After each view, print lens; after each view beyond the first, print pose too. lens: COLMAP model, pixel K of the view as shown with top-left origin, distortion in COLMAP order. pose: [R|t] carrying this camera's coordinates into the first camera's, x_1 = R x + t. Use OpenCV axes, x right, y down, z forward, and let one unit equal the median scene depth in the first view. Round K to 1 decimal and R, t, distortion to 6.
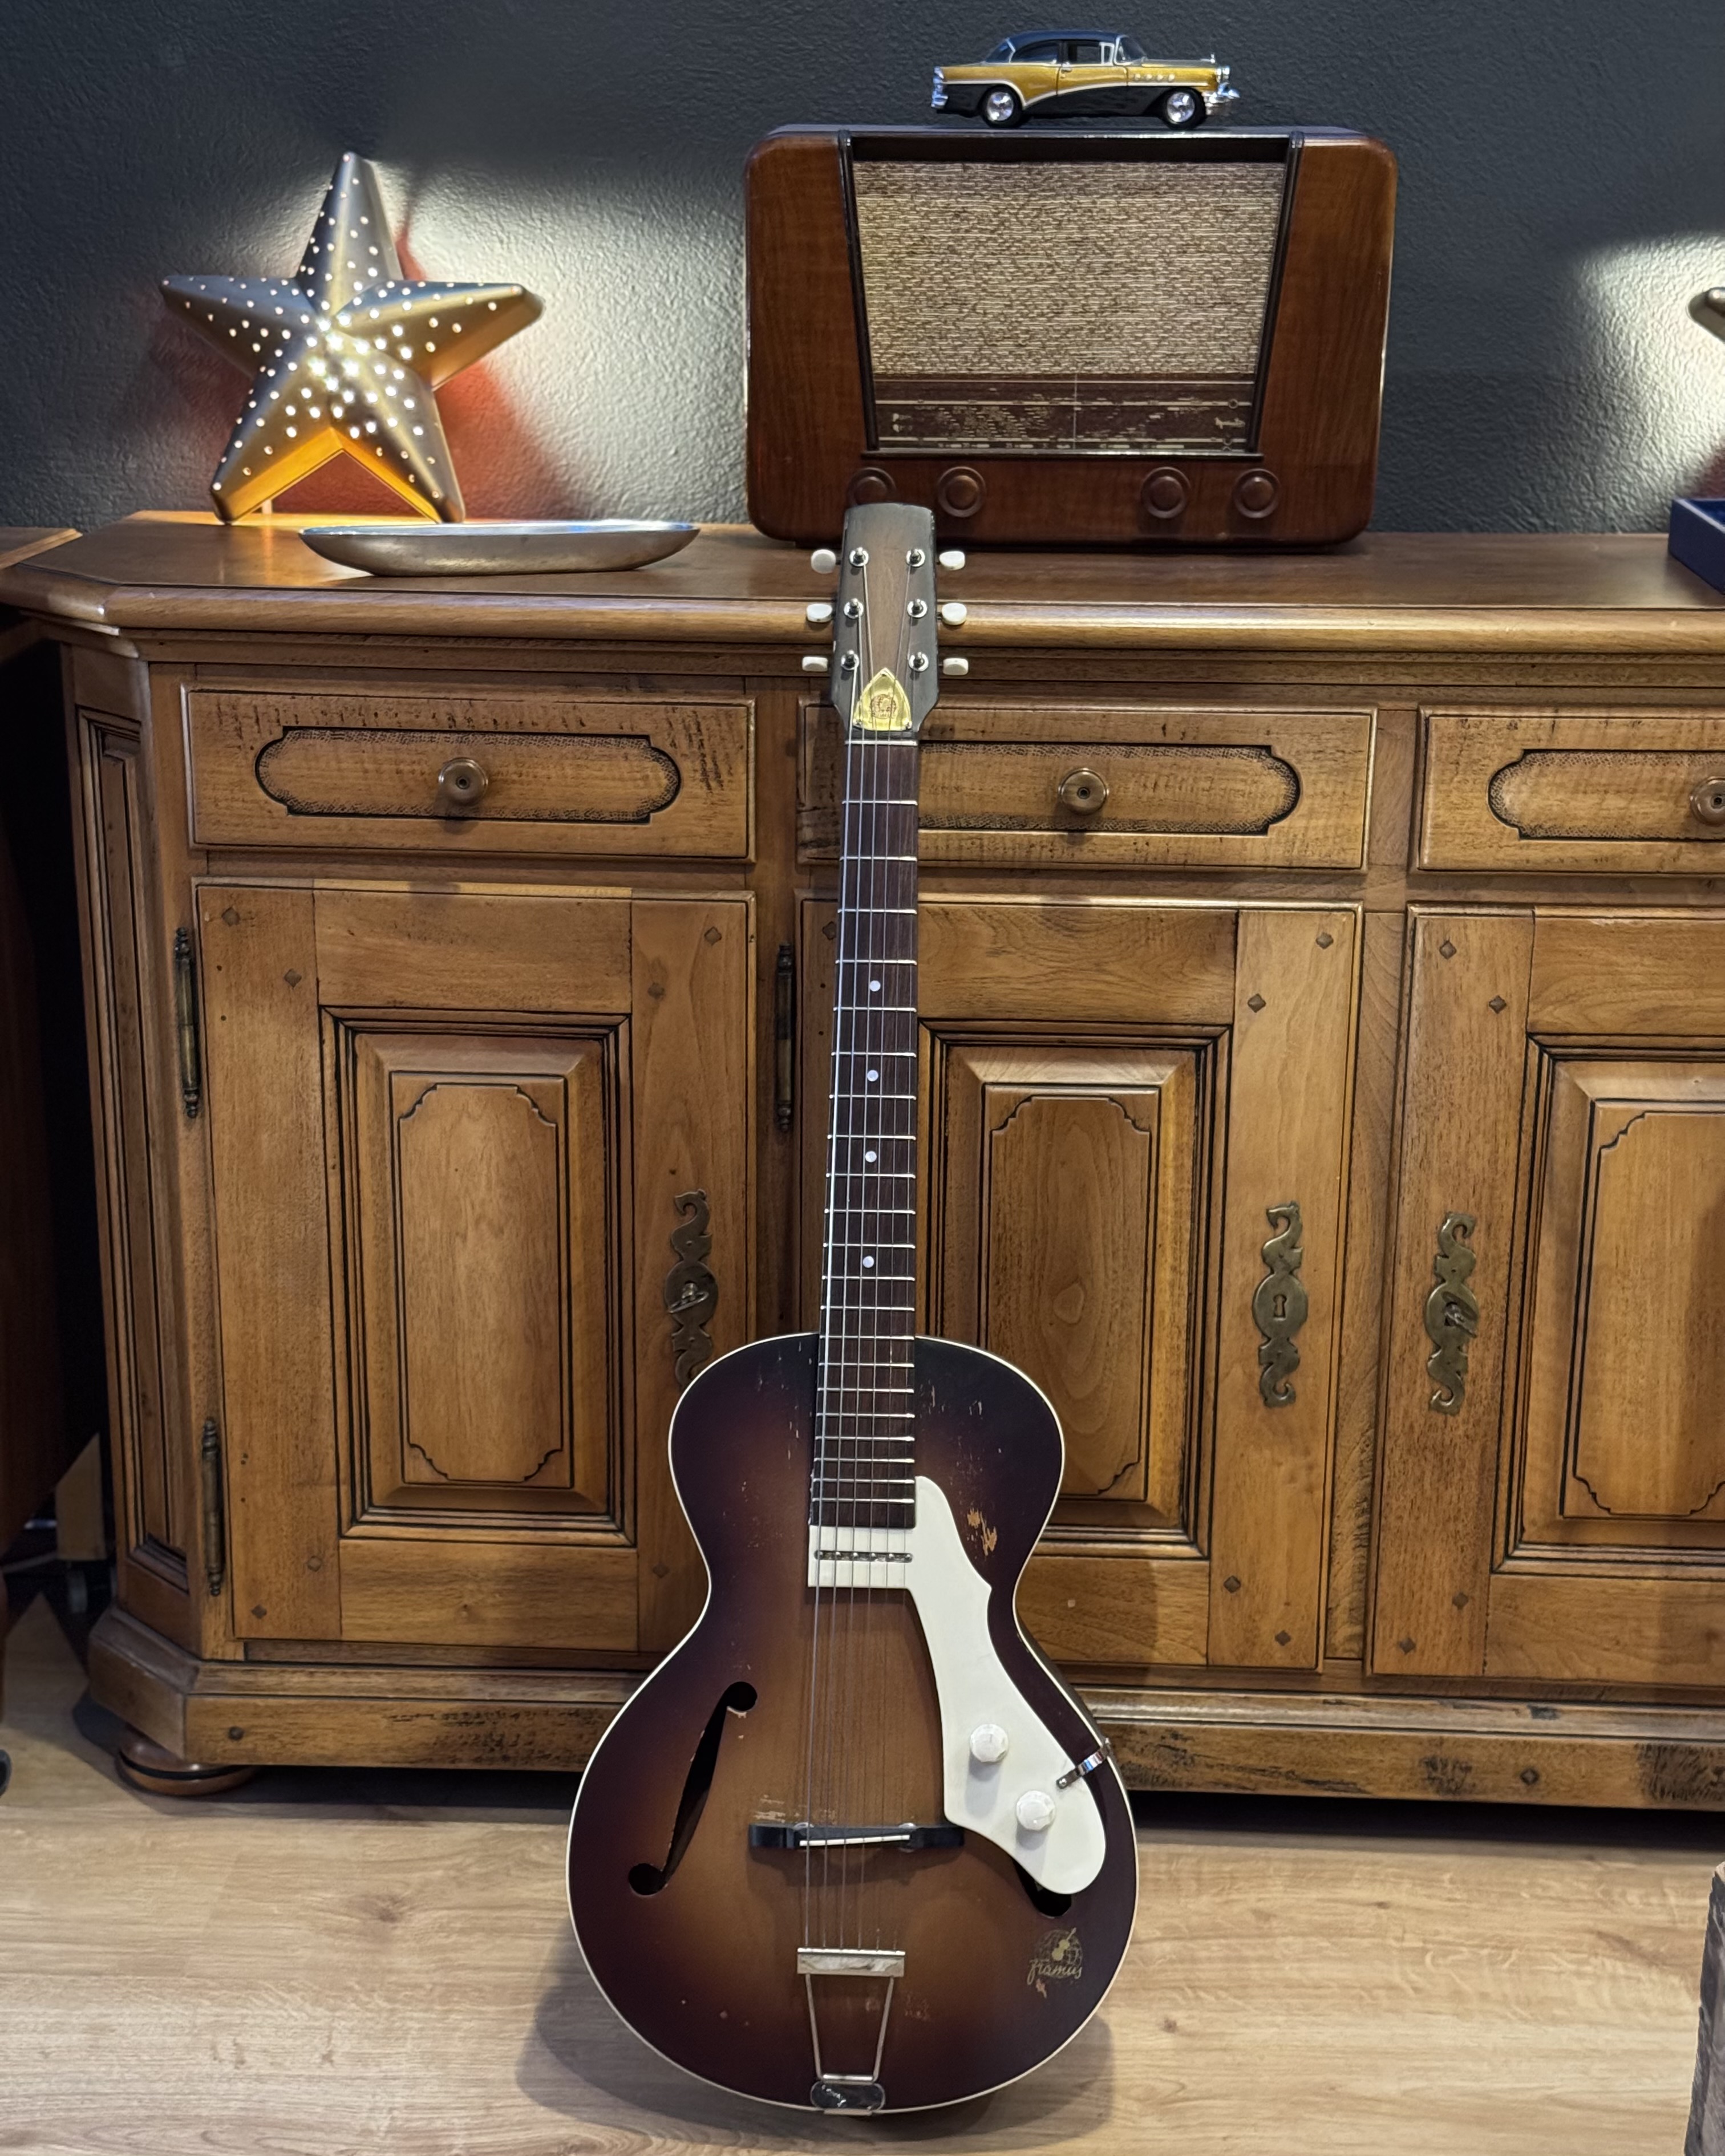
lens RADIAL K [[3137.5, 0, 855.9], [0, 3137.5, 1170.3], [0, 0, 1]] dist [0.124705, -0.108173]
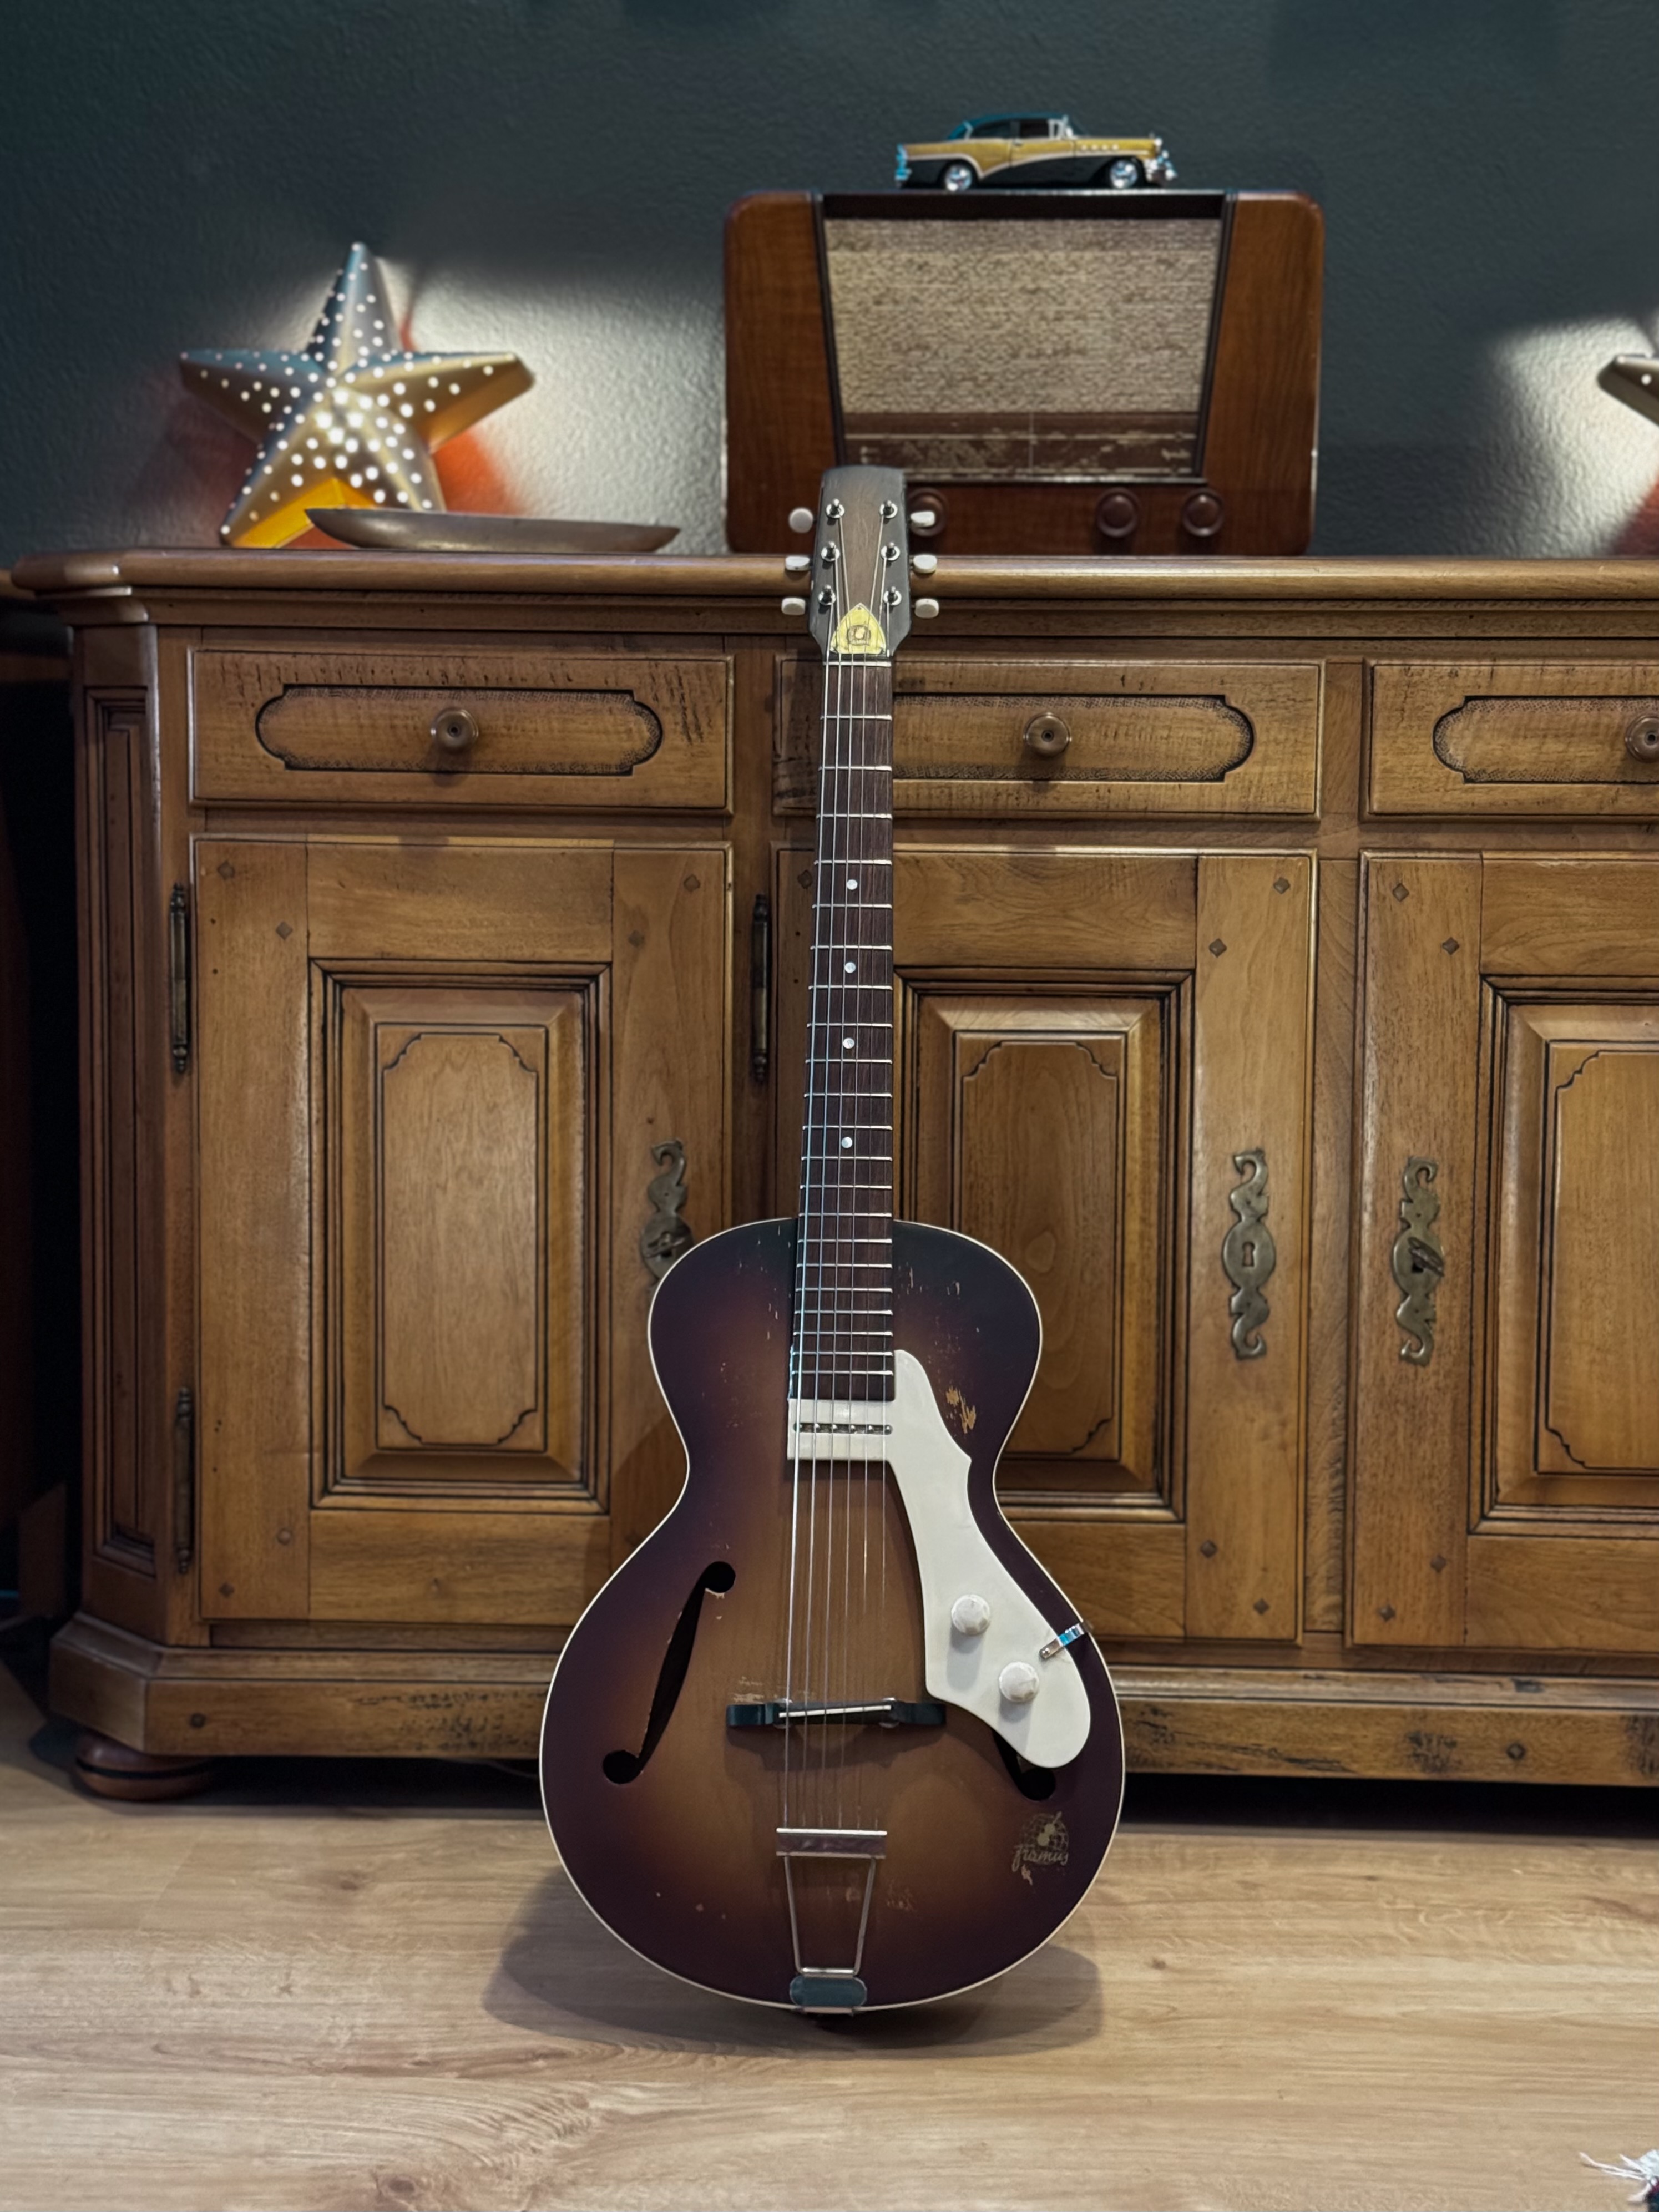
lens RADIAL K [[3060.8, 0, 832.9], [0, 3060.8, 1041.7], [0, 0, 1]] dist [0.108194, -0.003261]
pose [[0.999949, -0.001125, 0.010008, -0.009092], [0.003045, 0.981004, -0.193963, 0.170153], [-0.009600, 0.193984, 0.980958, 0.018465]]
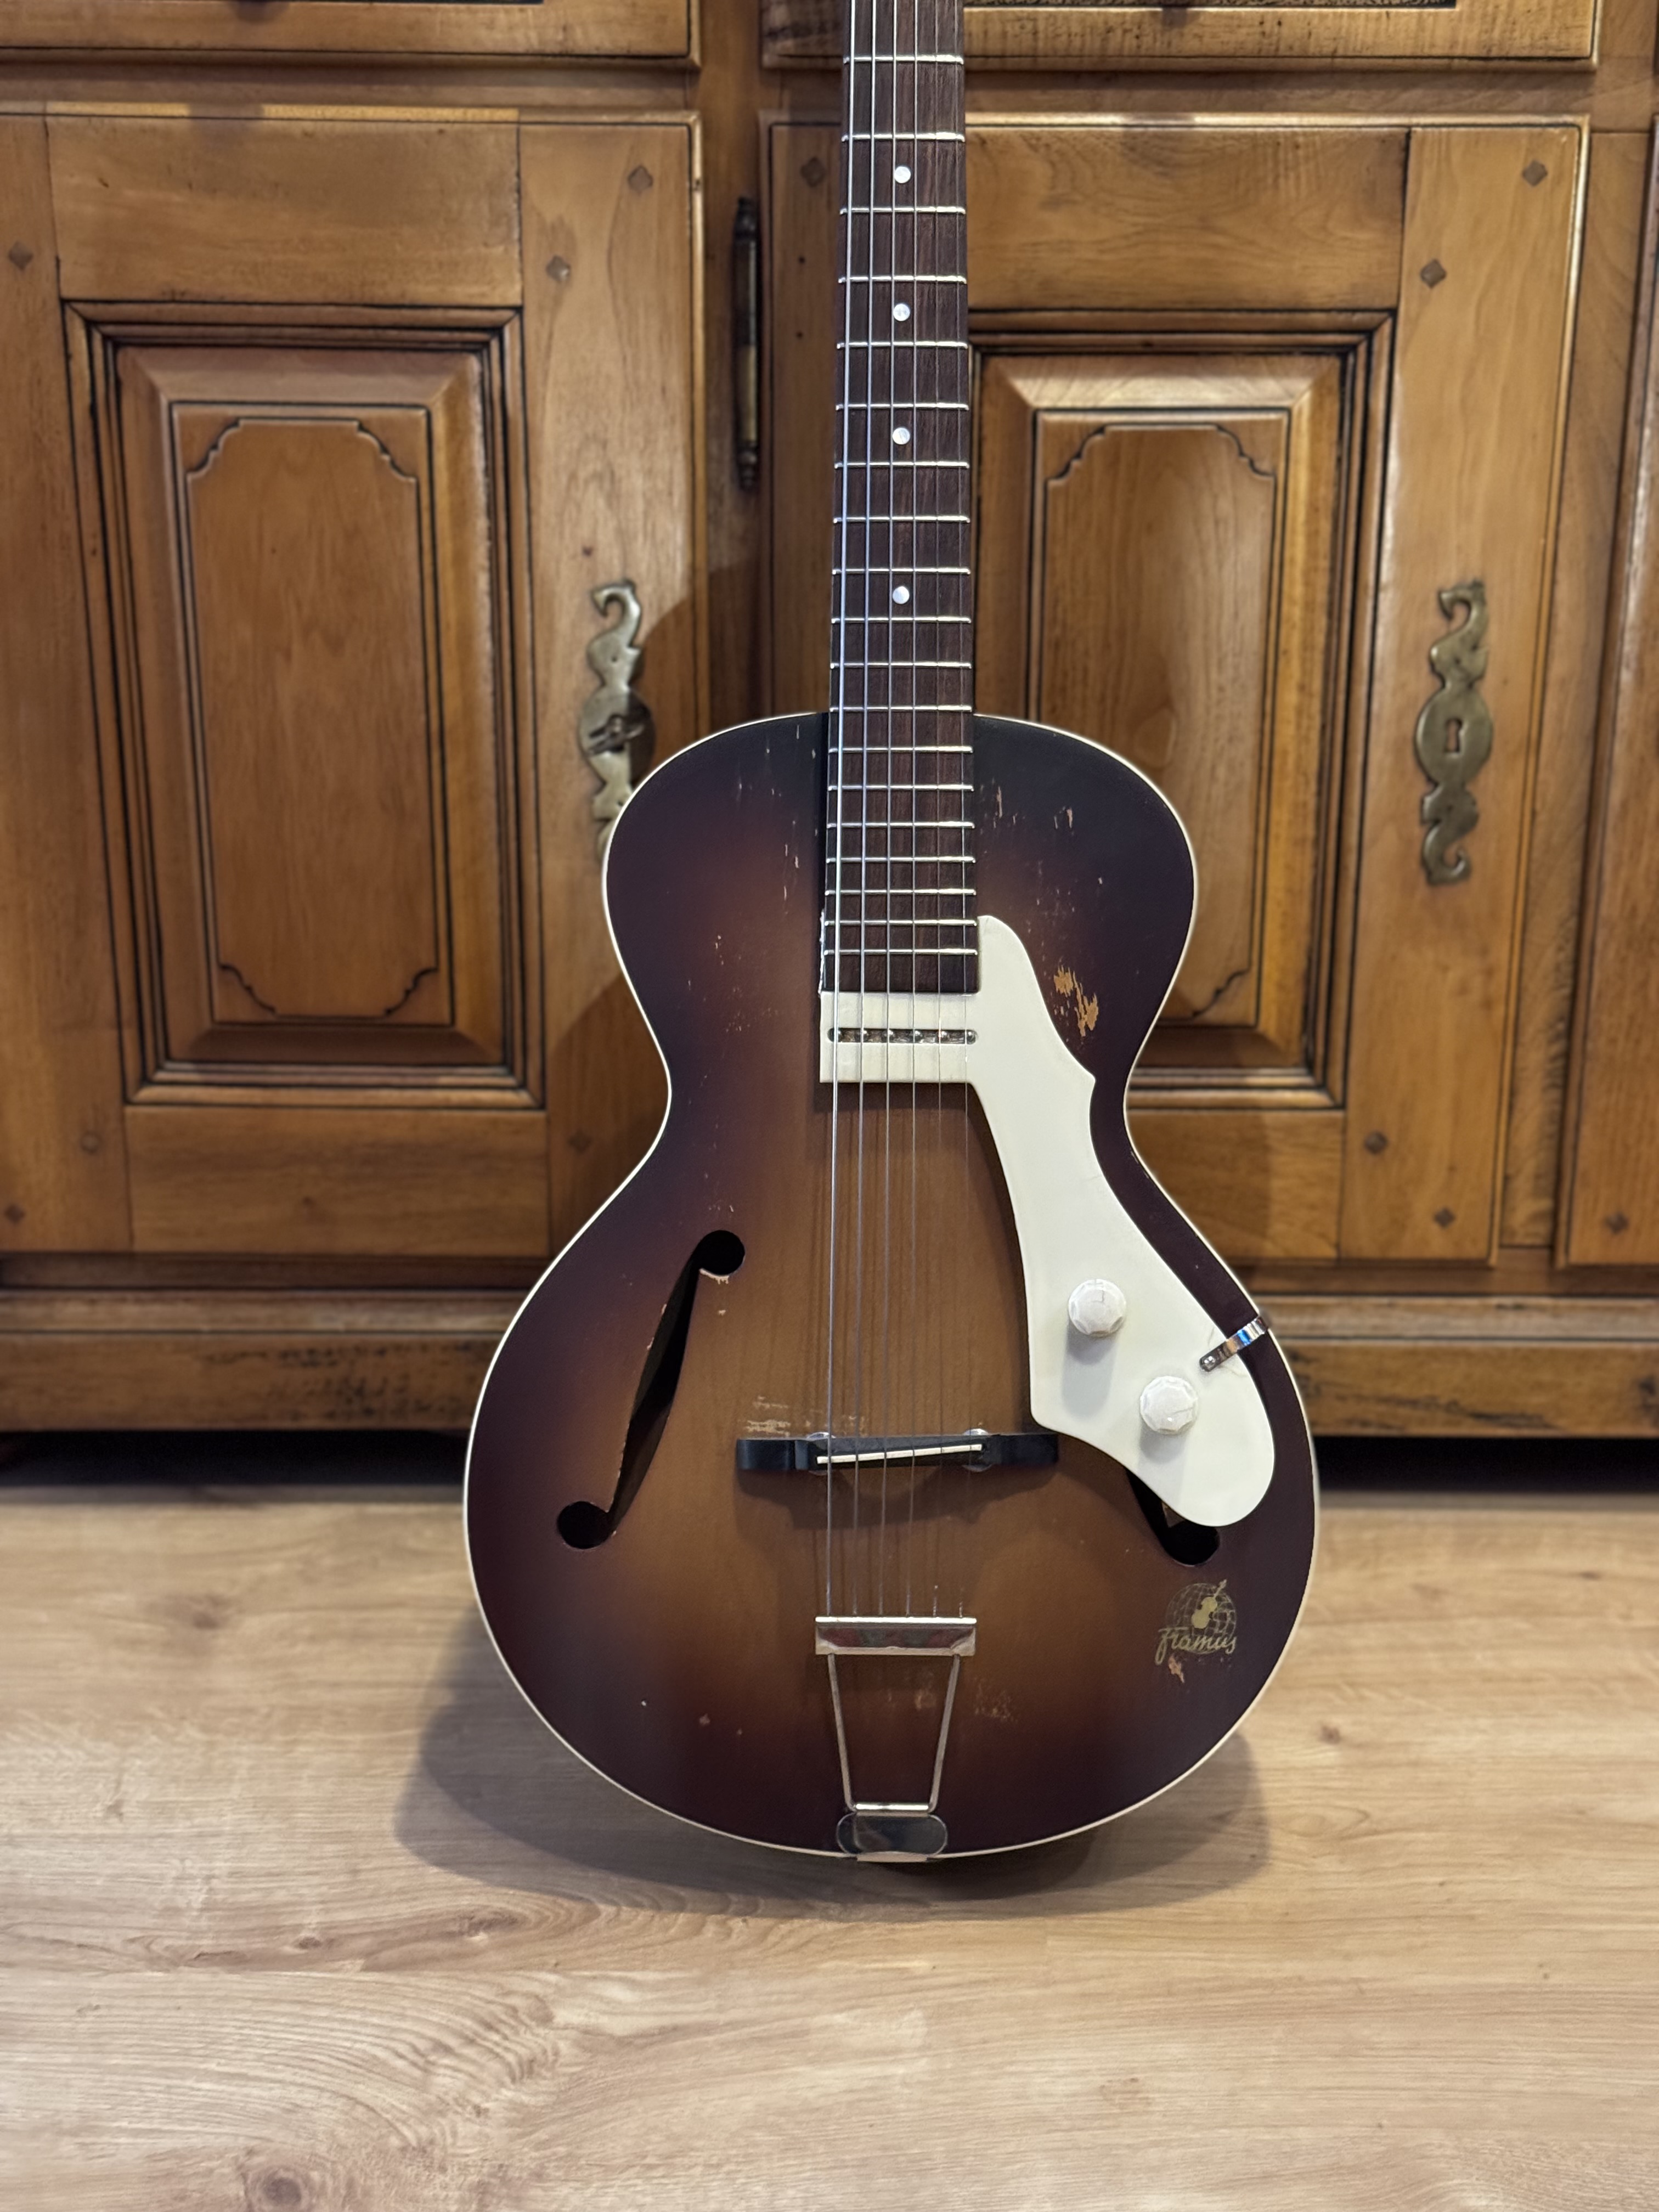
lens RADIAL K [[3118.8, 0, 834.1], [0, 3118.8, 1138.6], [0, 0, 1]] dist [0.159980, -0.297484]
pose [[0.999029, -0.019042, 0.039727, -0.034283], [0.017592, 0.999177, 0.036542, 0.107007], [-0.040391, -0.035808, 0.998542, 0.303535]]
